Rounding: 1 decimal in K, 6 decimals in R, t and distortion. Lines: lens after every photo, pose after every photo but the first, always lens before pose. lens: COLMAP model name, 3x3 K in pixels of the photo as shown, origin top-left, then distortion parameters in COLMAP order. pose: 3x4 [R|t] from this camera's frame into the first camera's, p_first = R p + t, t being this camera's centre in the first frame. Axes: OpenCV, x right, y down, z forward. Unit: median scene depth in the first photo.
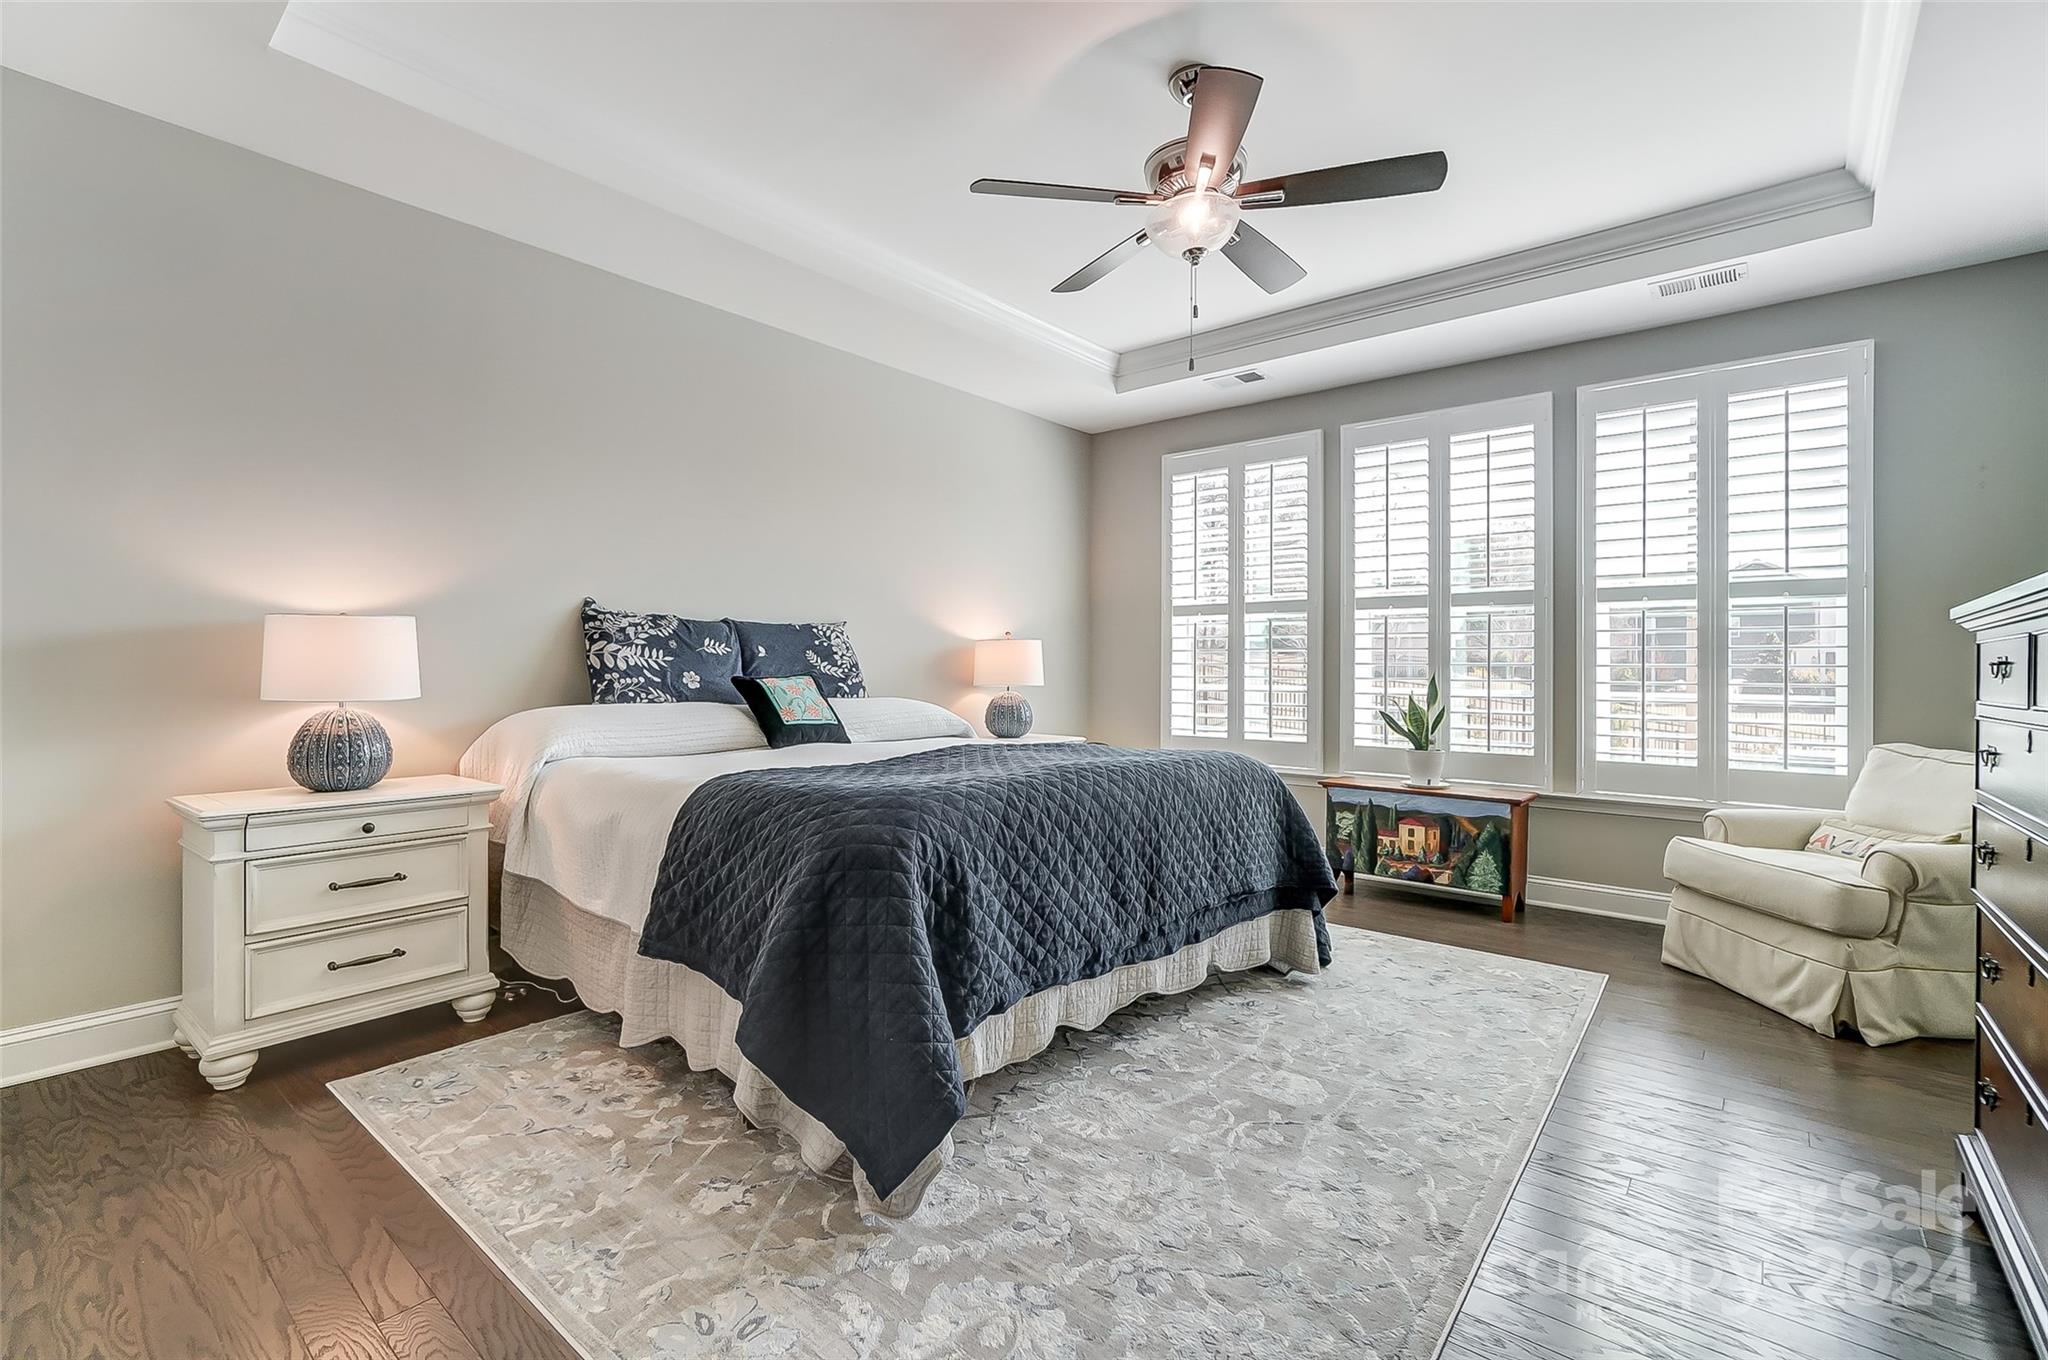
lens RADIAL K [[918.6, 0, 1012.0], [0, 918.6, 650.3], [0, 0, 1]] dist [-0.023208, 0.008978]
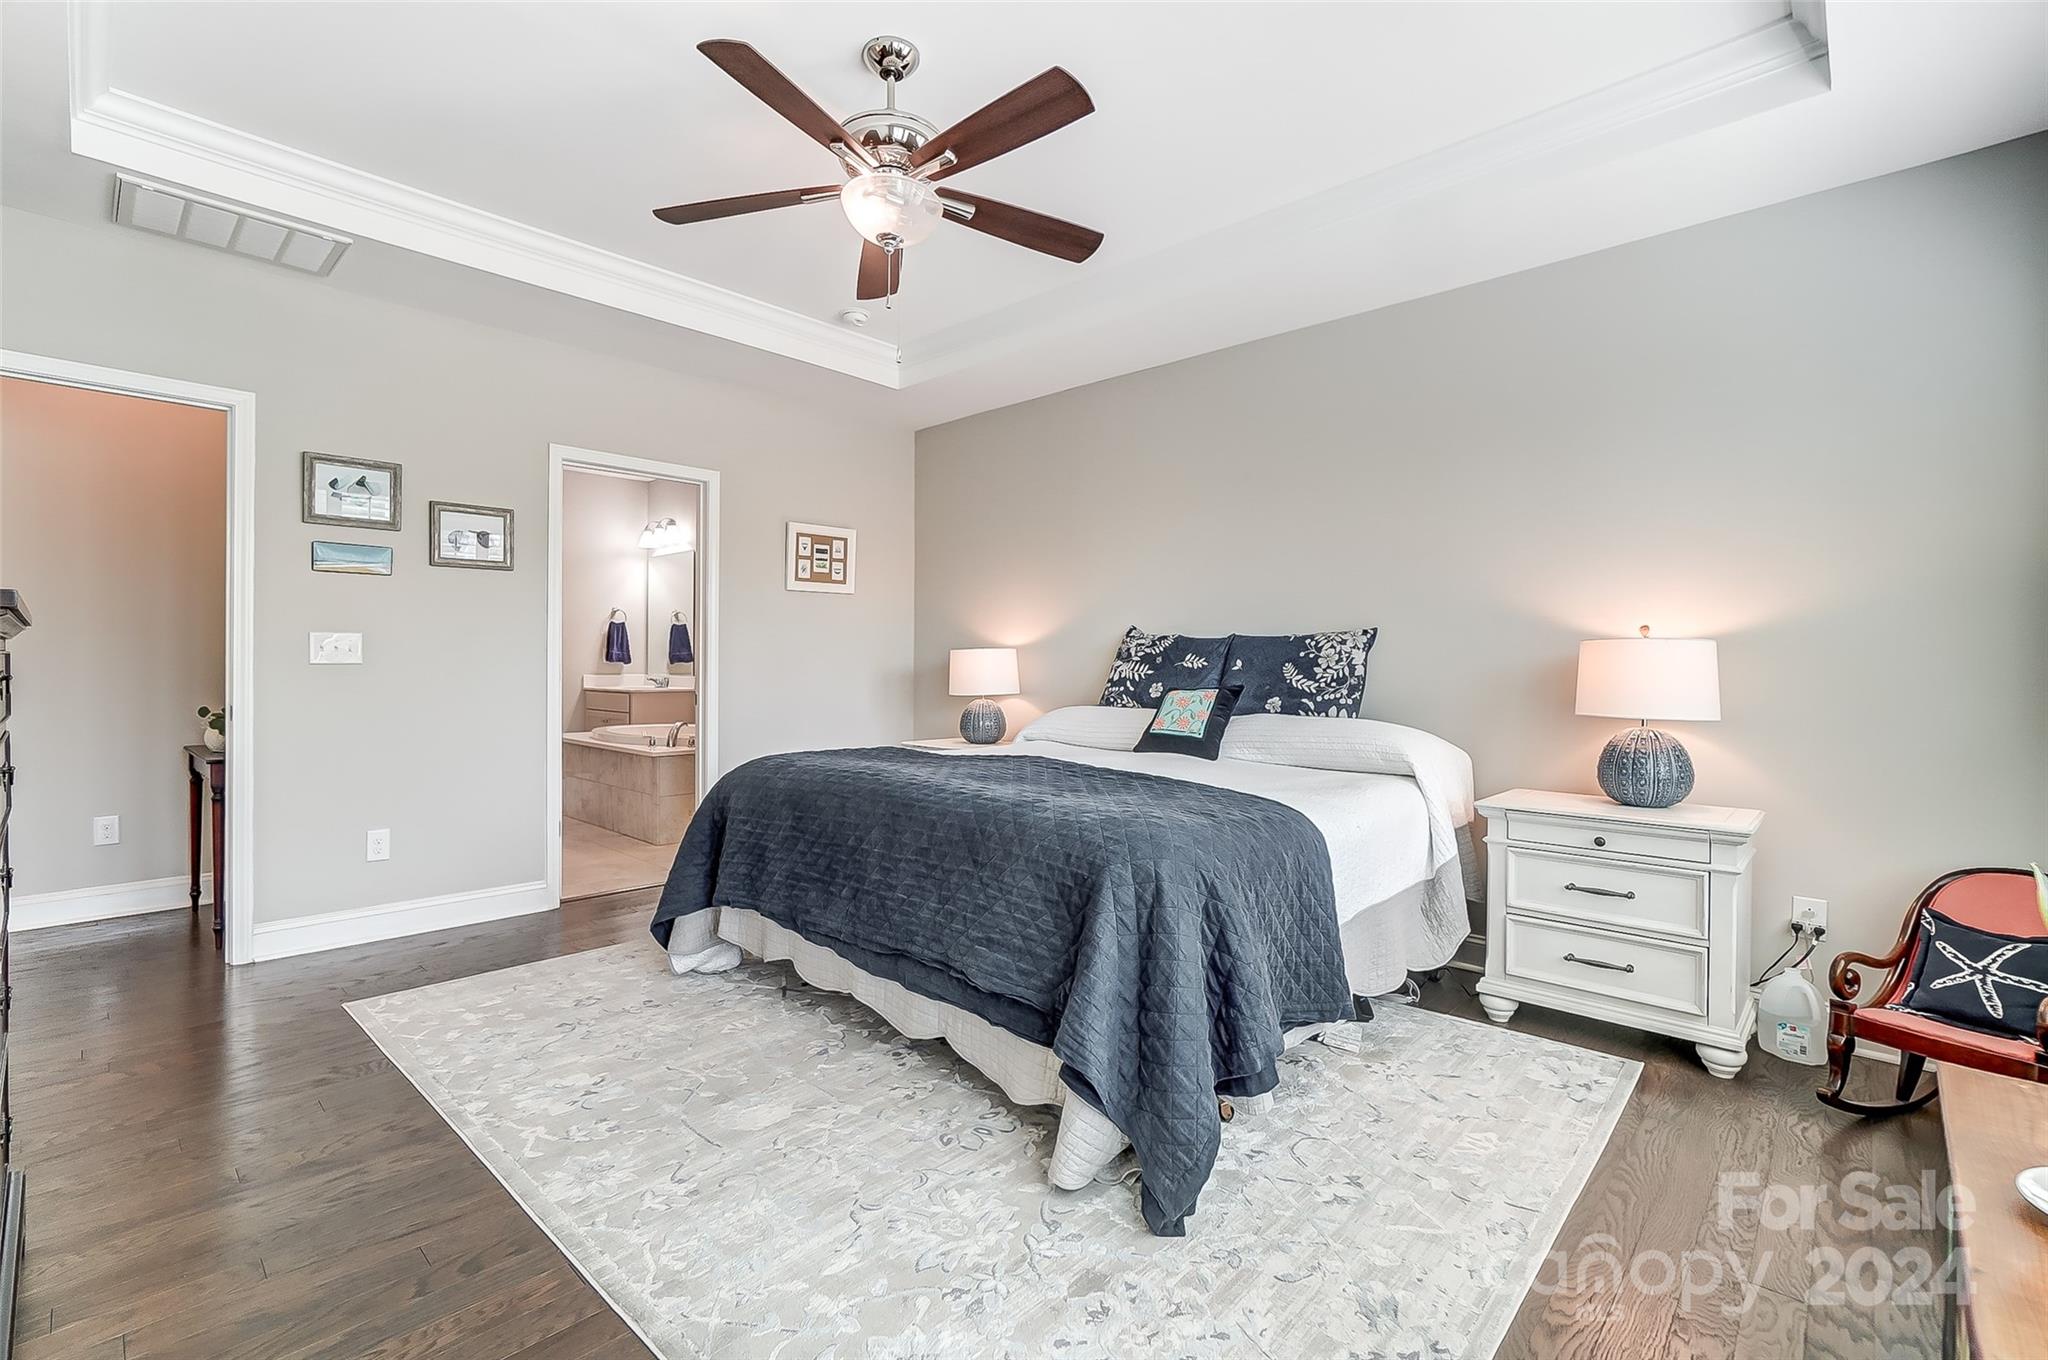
lens RADIAL K [[918.6, 0, 1012.0], [0, 918.6, 650.3], [0, 0, 1]] dist [-0.023208, 0.008978]
pose [[-0.063880, -0.023810, -0.997674, 0.869733], [0.010823, 0.999640, -0.024550, 0.008418], [0.997899, -0.012366, -0.063599, 0.920259]]
